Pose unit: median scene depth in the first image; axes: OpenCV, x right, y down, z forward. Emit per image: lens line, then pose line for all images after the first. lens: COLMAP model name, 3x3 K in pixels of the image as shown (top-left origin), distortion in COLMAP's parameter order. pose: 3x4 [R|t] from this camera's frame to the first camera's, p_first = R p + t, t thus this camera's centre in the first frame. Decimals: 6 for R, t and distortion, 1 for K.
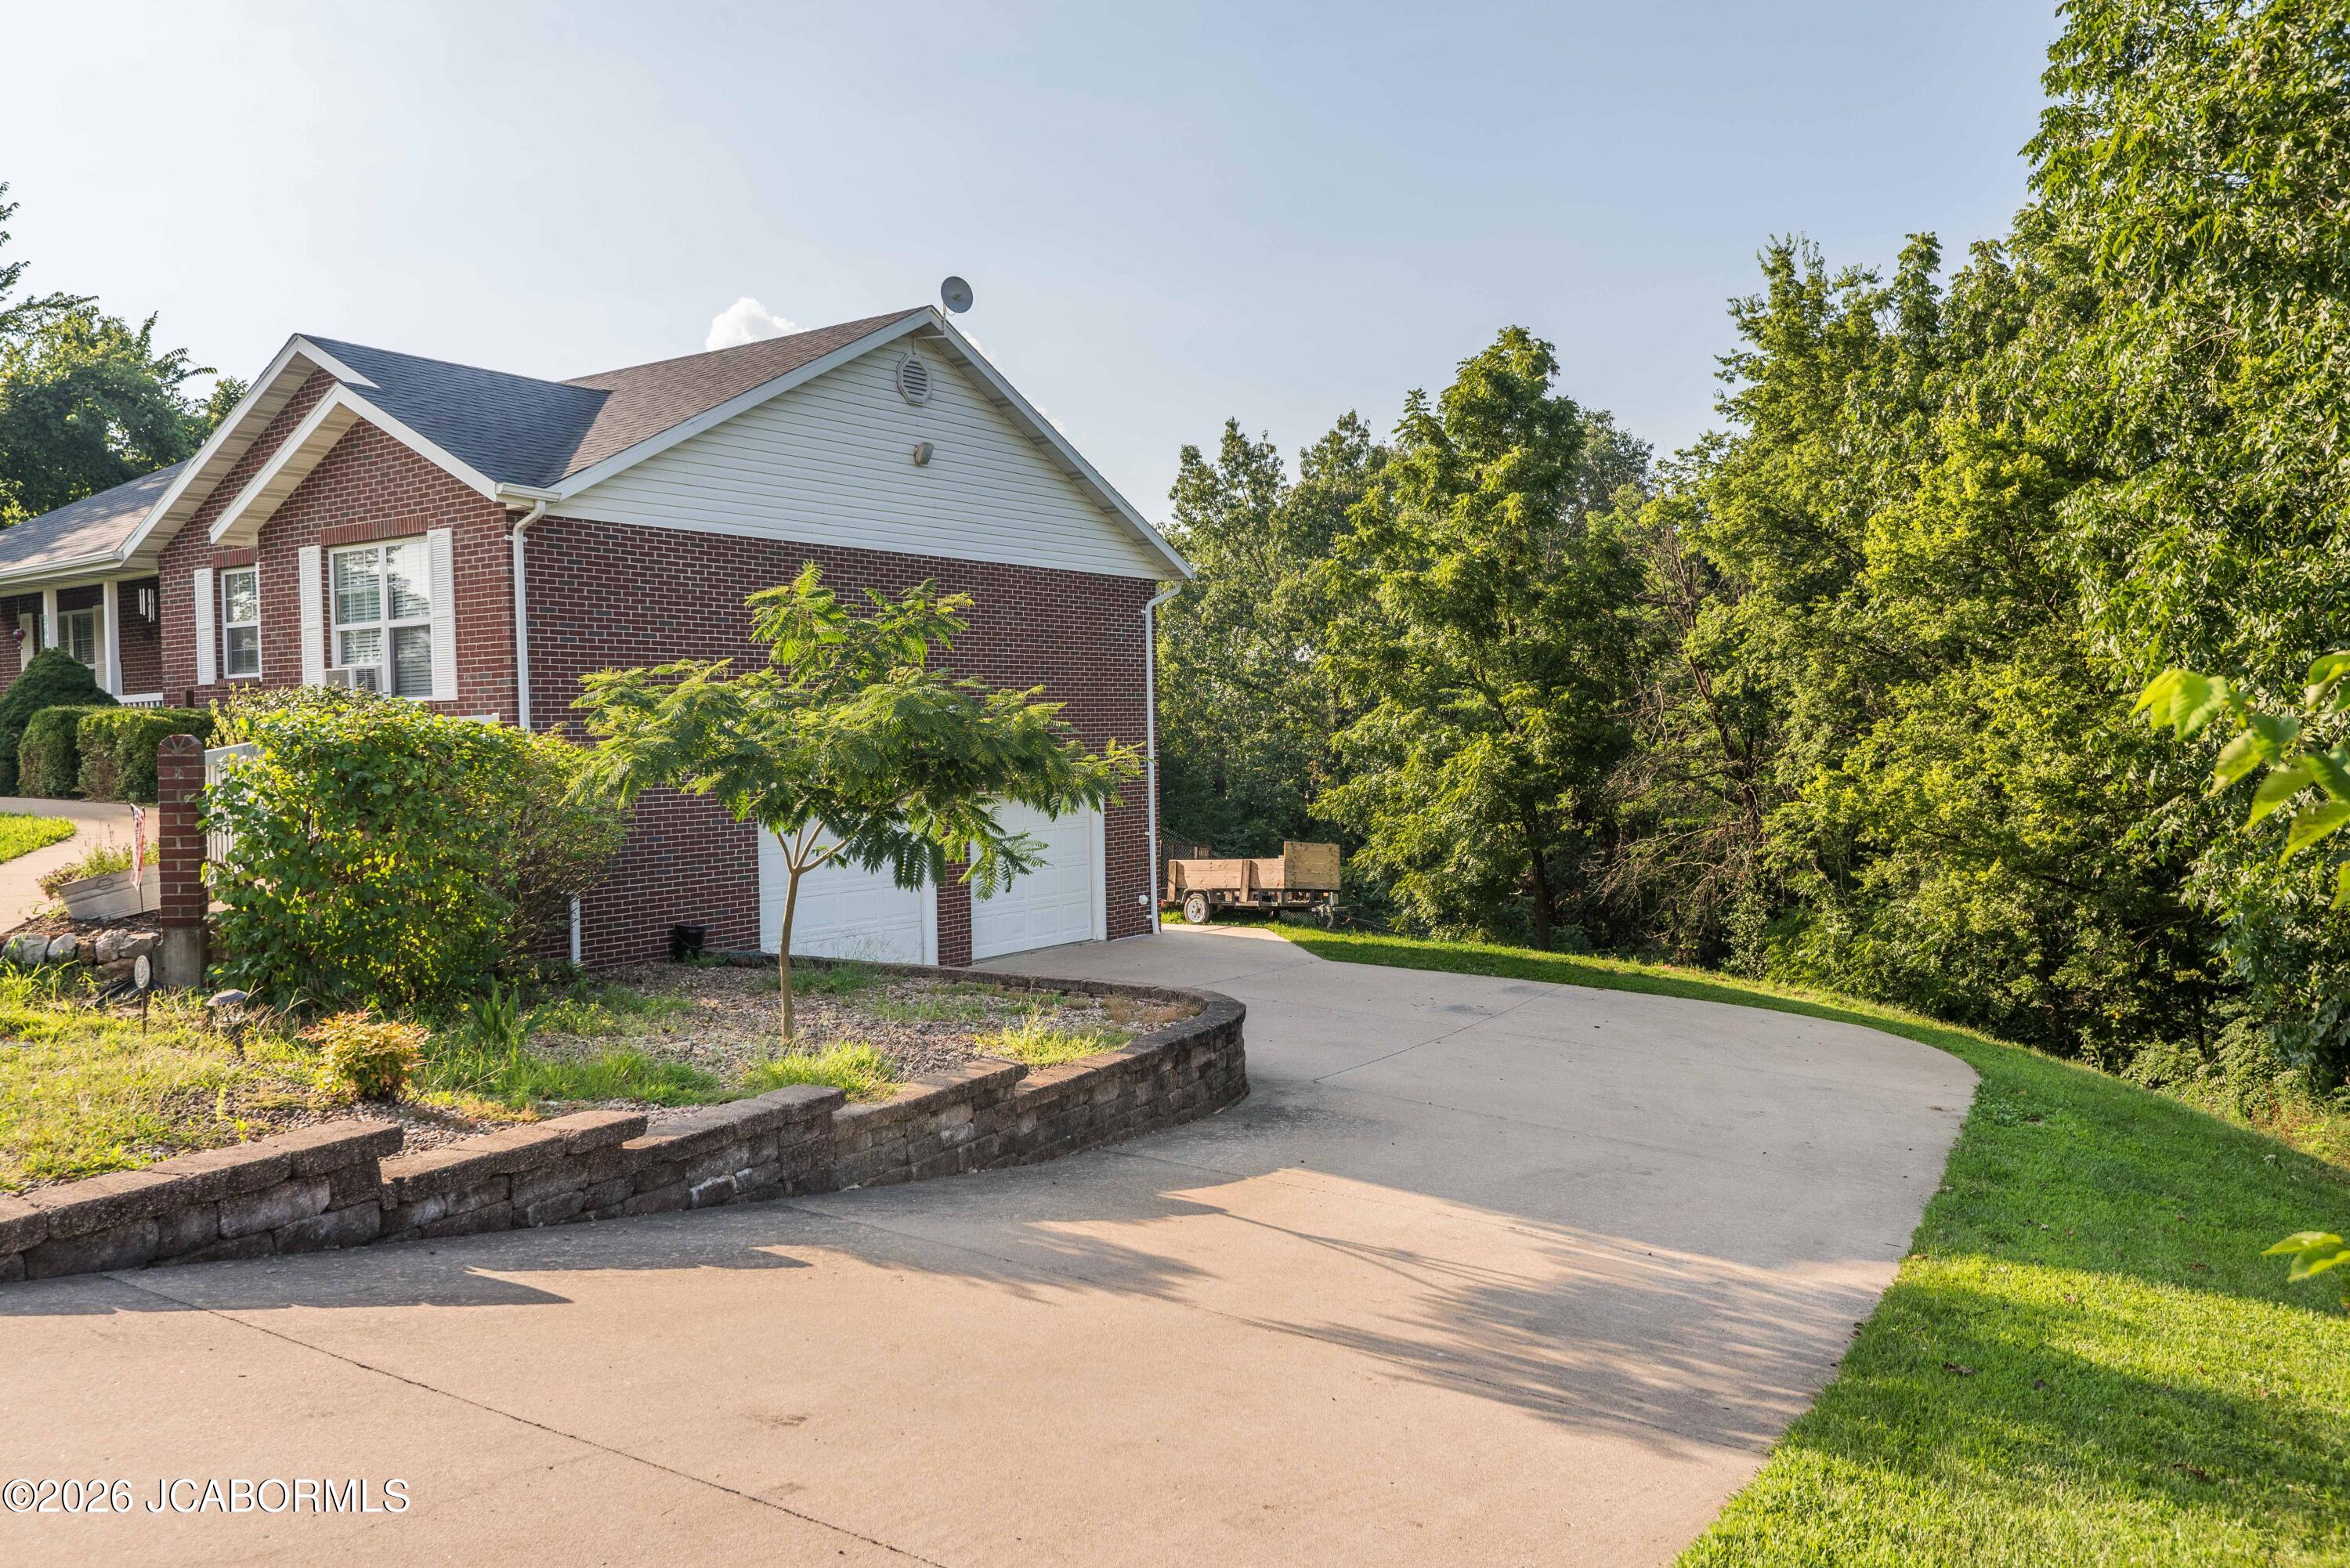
lens RADIAL K [[1773.8, 0, 1175.0], [0, 1773.8, 784.0], [0, 0, 1]] dist [0.040233, 0.000993]
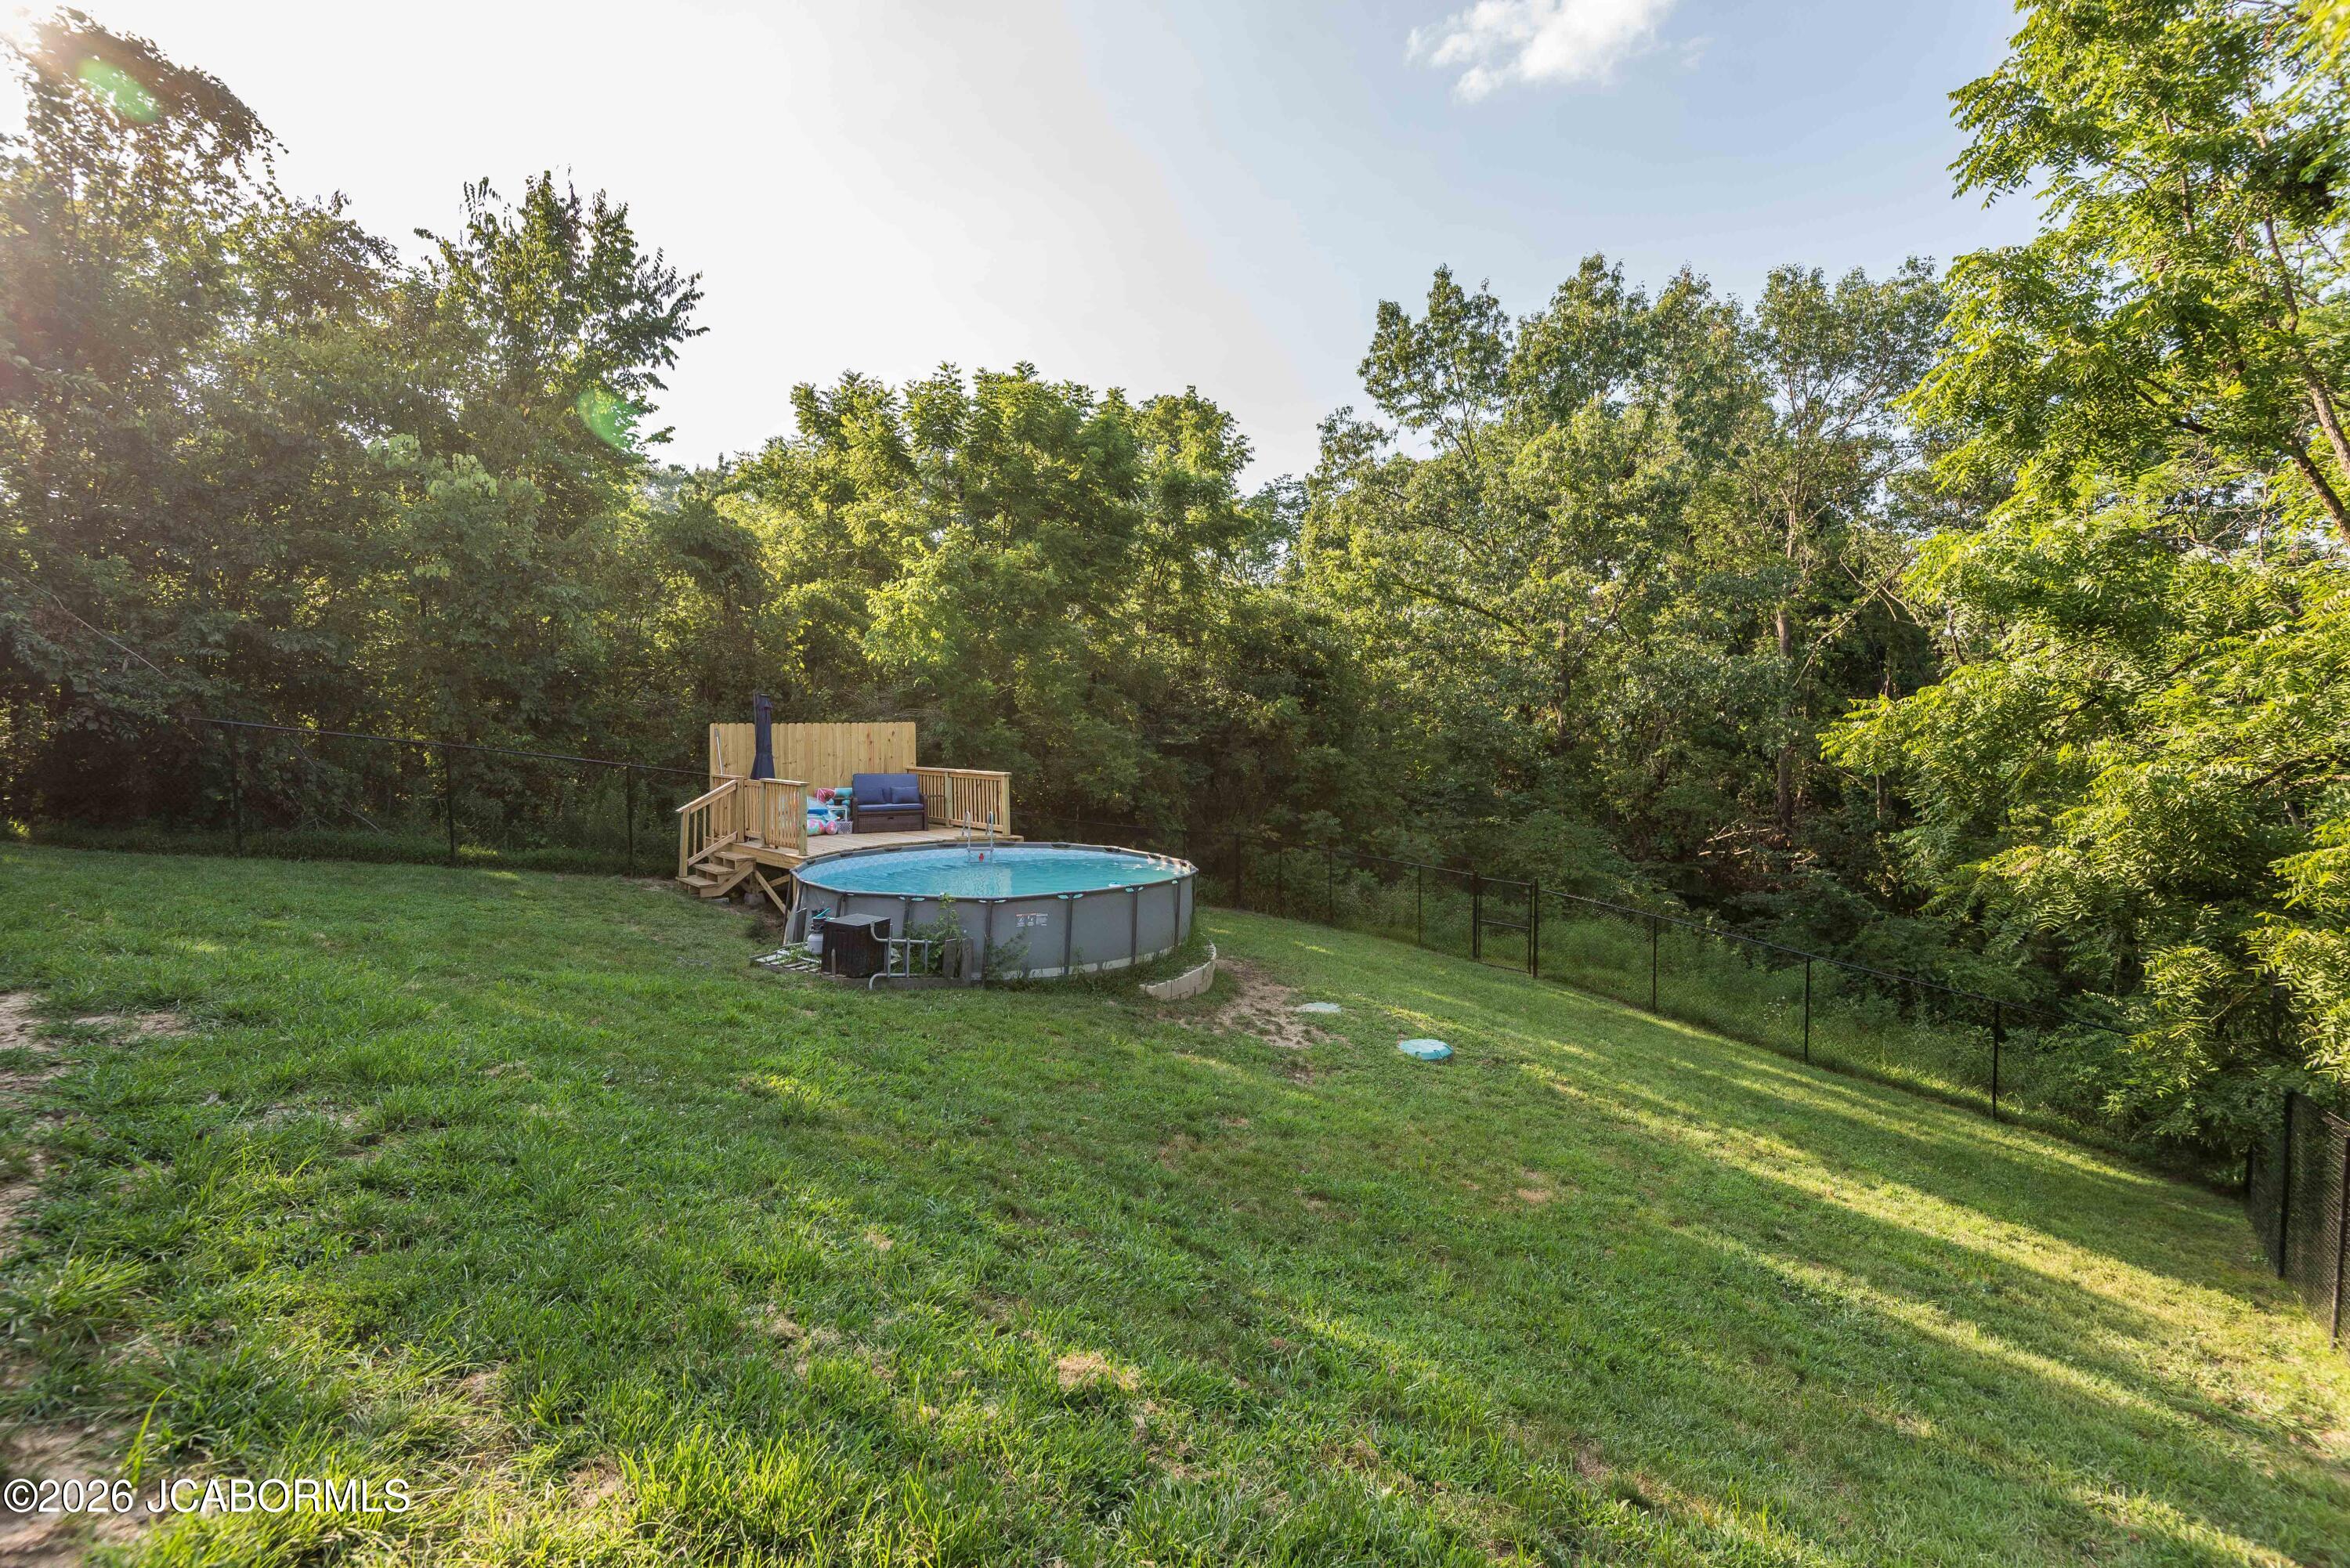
lens RADIAL K [[1088.3, 0, 1163.7], [0, 1088.3, 770.0], [0, 0, 1]] dist [0.039192, -0.011071]
pose [[0.994149, 0.012442, -0.107302, -0.060395], [-0.009974, 0.999674, 0.023511, 0.018303], [0.107560, -0.022303, 0.993948, 0.796159]]
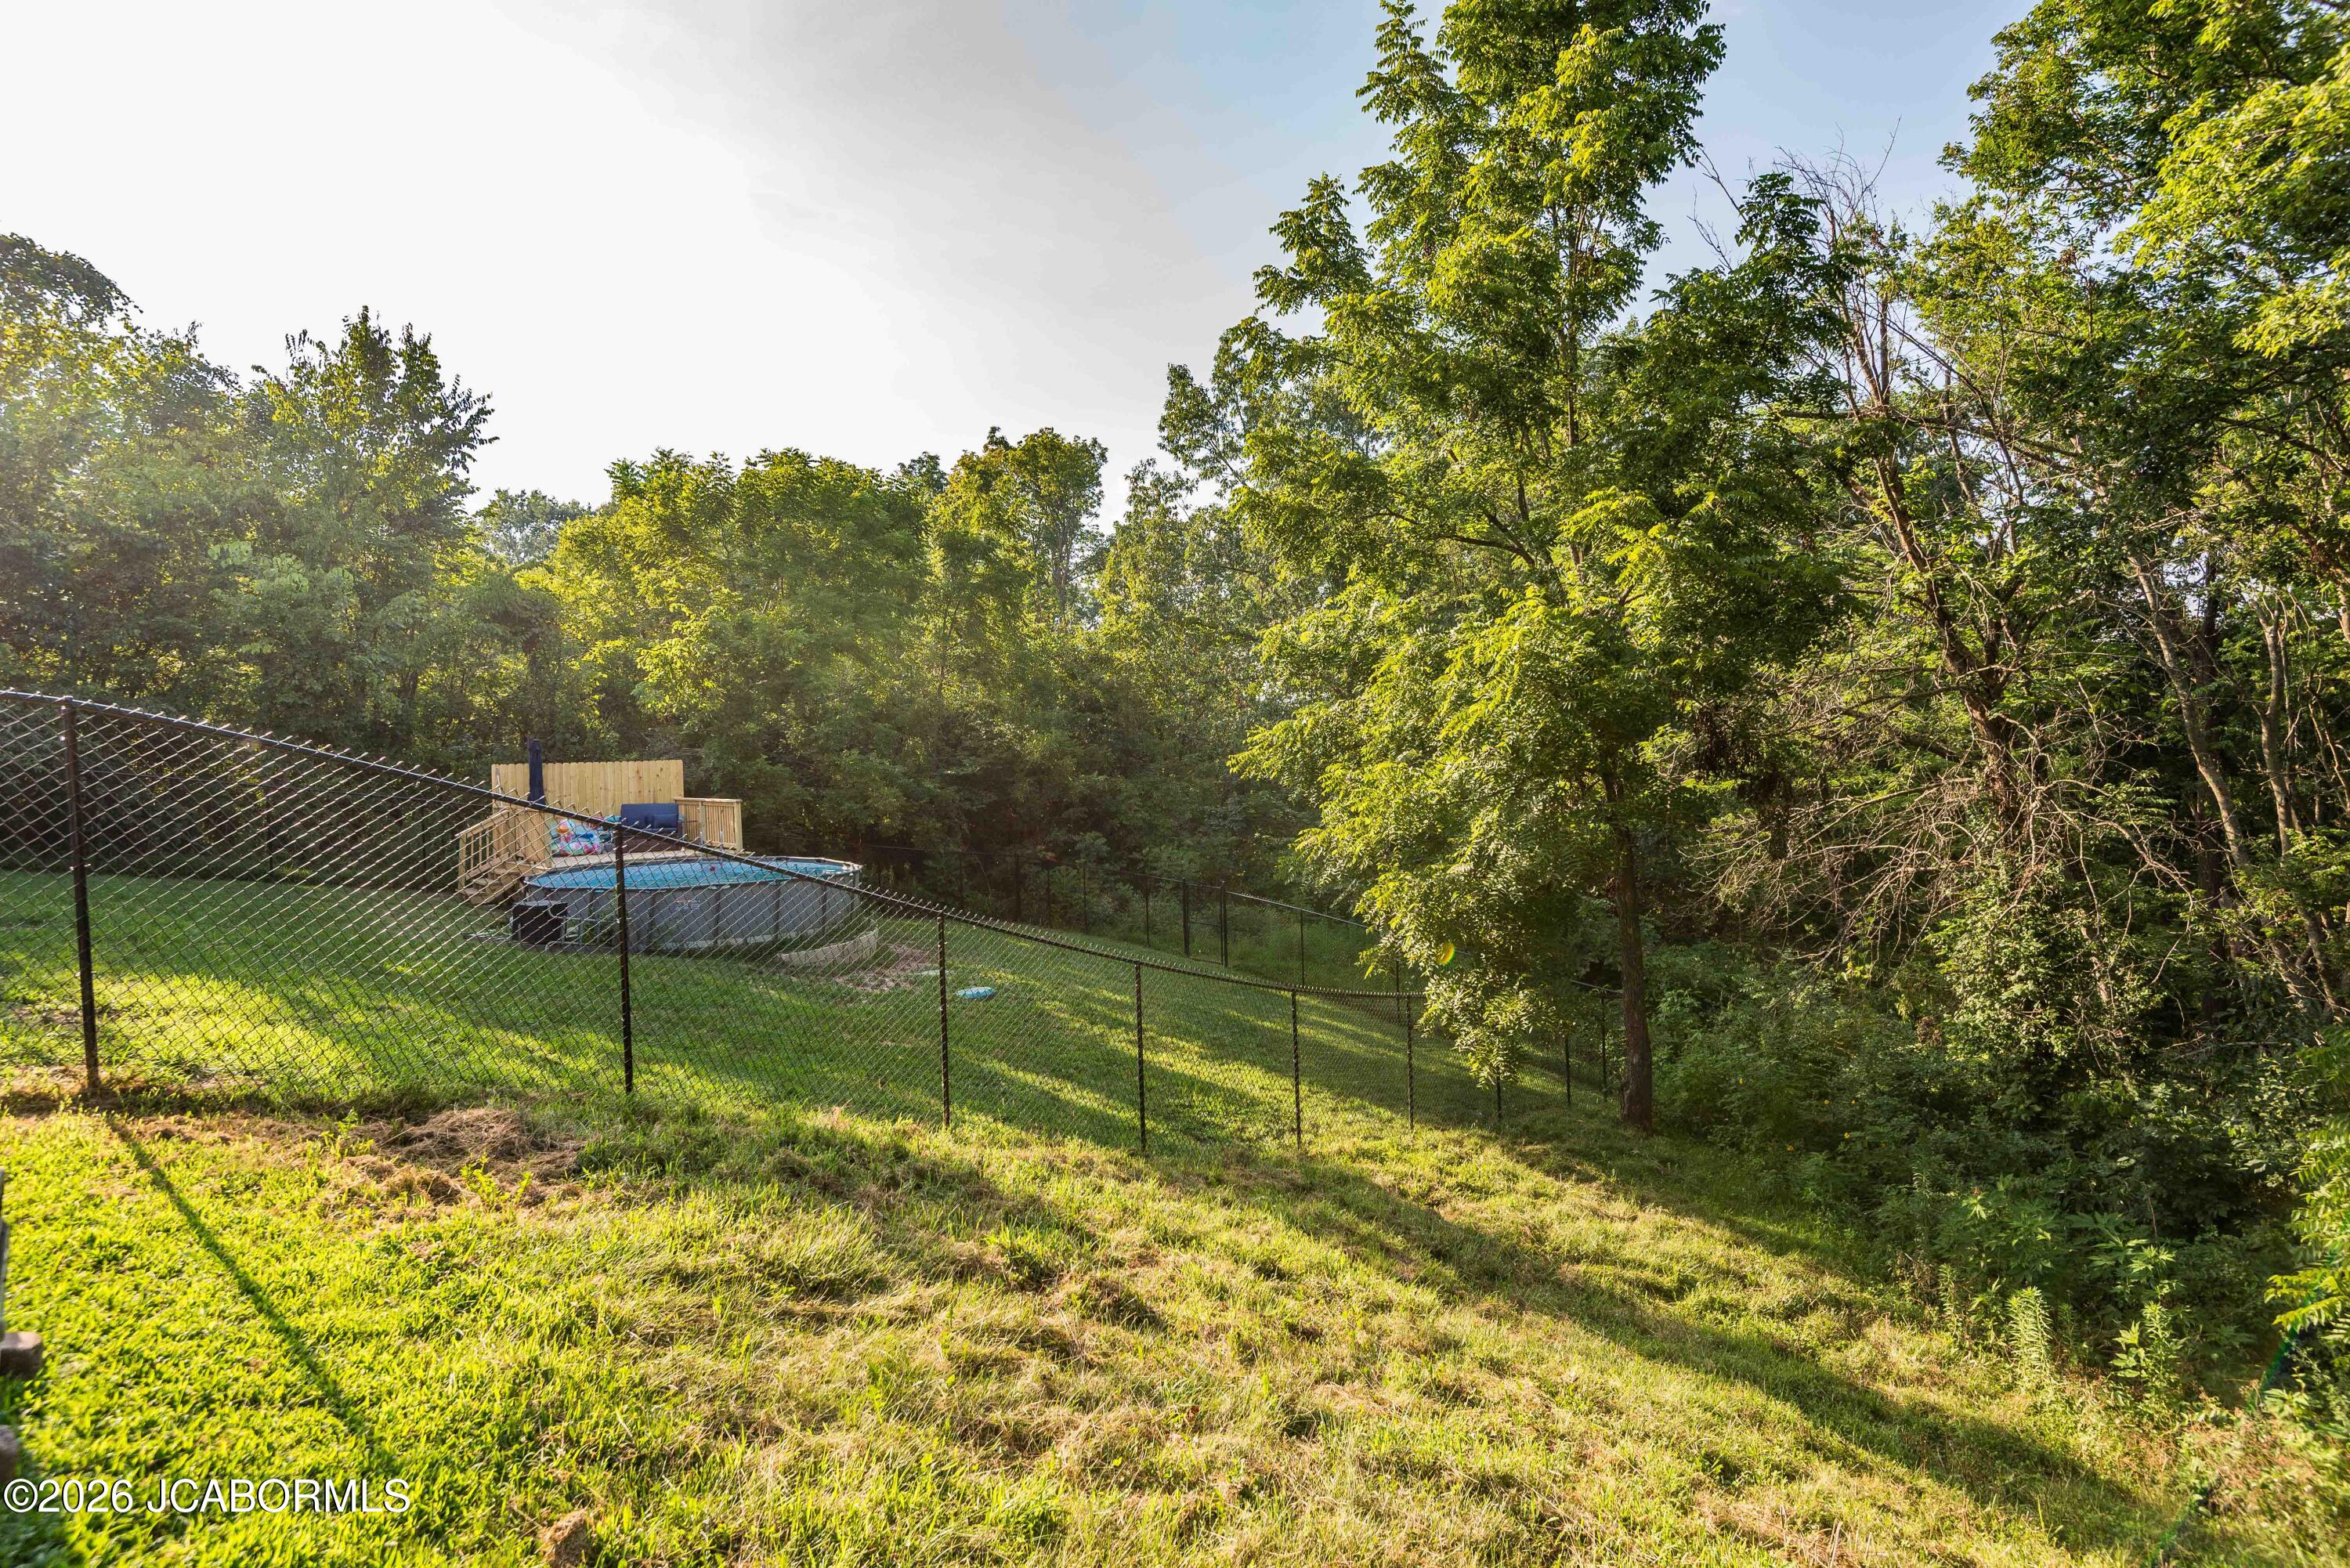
lens RADIAL K [[1222.0, 0, 1163.5], [0, 1222.0, 778.7], [0, 0, 1]] dist [0.038943, -0.000662]
pose [[0.993425, -0.009486, -0.114087, 0.111308], [0.009608, 0.999954, 0.000518, 0.021630], [0.114077, -0.001610, 0.993471, 0.645945]]
